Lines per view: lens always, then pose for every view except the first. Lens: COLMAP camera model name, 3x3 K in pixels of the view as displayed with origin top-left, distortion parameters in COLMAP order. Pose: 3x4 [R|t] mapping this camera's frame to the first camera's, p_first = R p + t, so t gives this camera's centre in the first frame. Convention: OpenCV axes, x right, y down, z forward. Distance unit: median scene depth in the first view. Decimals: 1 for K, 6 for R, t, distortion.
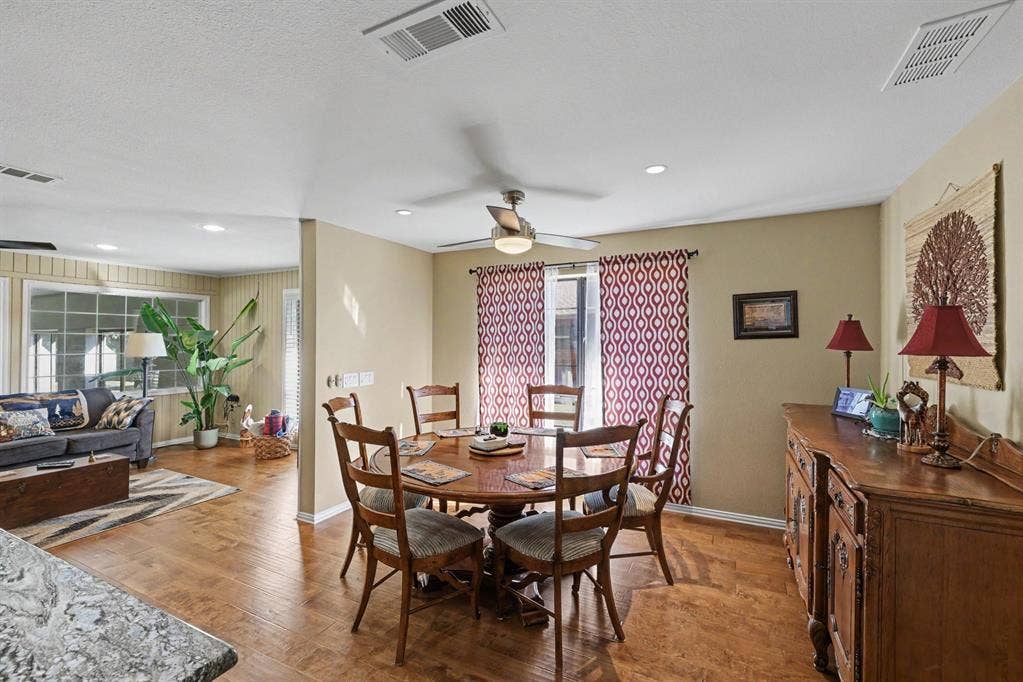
lens RADIAL K [[435.0, 0, 511.5], [0, 435.0, 338.5], [0, 0, 1]] dist [0.001695, -0.000467]
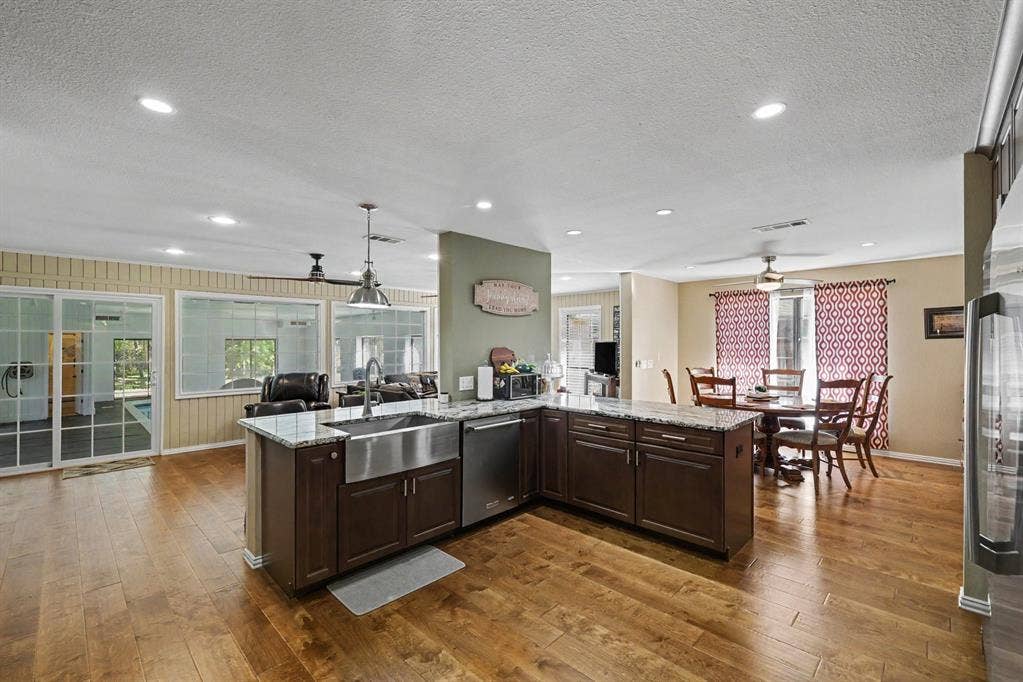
lens RADIAL K [[435.0, 0, 508.7], [0, 435.0, 344.8], [0, 0, 1]] dist [0.001695, -0.000467]
pose [[0.951379, -0.000331, -0.308022, -0.358772], [0.003270, 0.999954, 0.009025, 0.003825], [0.308005, -0.009594, 0.951336, -0.799904]]
